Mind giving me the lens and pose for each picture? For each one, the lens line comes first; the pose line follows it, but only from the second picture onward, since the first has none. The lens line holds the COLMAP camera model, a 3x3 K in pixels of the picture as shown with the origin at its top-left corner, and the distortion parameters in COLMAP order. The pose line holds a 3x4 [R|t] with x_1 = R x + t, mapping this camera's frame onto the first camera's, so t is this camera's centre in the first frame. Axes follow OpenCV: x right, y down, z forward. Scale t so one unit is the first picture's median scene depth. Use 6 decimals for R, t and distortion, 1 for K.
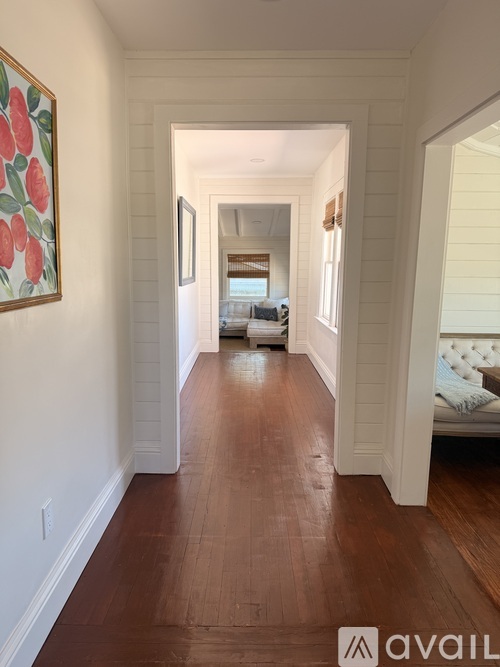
lens RADIAL K [[485.2, 0, 247.4], [0, 485.2, 326.8], [0, 0, 1]] dist [0.065557, -0.066781]
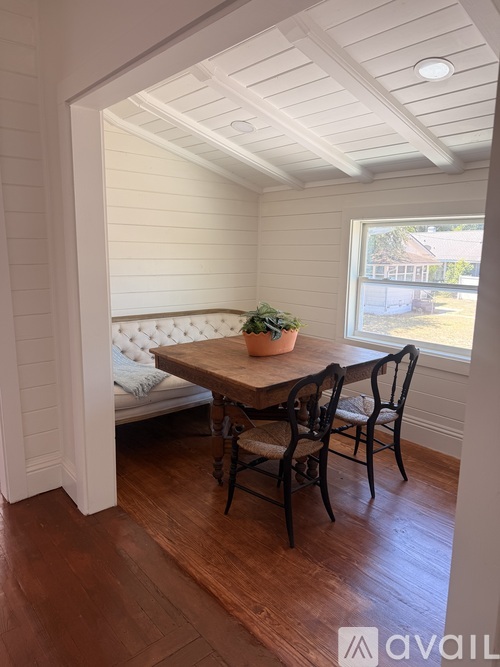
lens RADIAL K [[485.2, 0, 247.4], [0, 485.2, 326.8], [0, 0, 1]] dist [0.065557, -0.066781]
pose [[0.771183, -0.113441, 0.626424, 0.012836], [0.098244, 0.993415, 0.058954, 0.001405], [-0.628987, 0.016078, 0.777250, 0.118804]]
